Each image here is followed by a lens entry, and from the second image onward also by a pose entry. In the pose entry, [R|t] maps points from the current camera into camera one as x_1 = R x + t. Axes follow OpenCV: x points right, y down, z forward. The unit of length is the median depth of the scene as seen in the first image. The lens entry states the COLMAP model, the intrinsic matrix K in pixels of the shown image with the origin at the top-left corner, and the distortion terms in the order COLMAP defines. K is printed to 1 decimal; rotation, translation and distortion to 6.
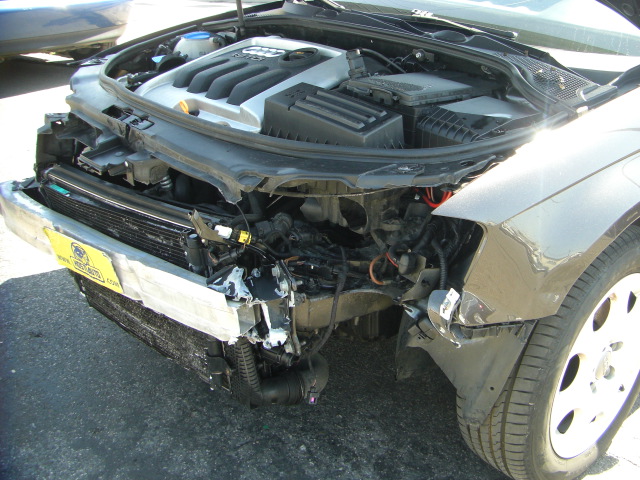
lens RADIAL K [[719.6, 0, 362.9], [0, 719.6, 206.8], [0, 0, 1]] dist [-0.150828, 0.050476]
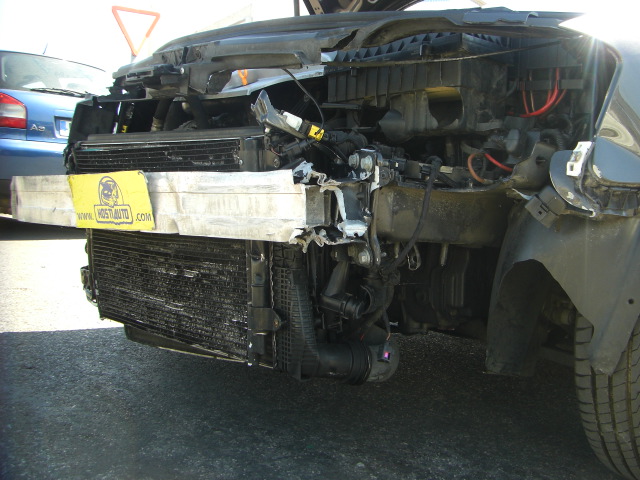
lens RADIAL K [[719.6, 0, 362.9], [0, 719.6, 206.8], [0, 0, 1]] dist [-0.150828, 0.050476]
pose [[0.999438, 0.028795, -0.017183, -0.092943], [-0.032972, 0.937219, -0.347178, 0.414532], [0.006107, 0.347550, 0.937642, 0.240689]]
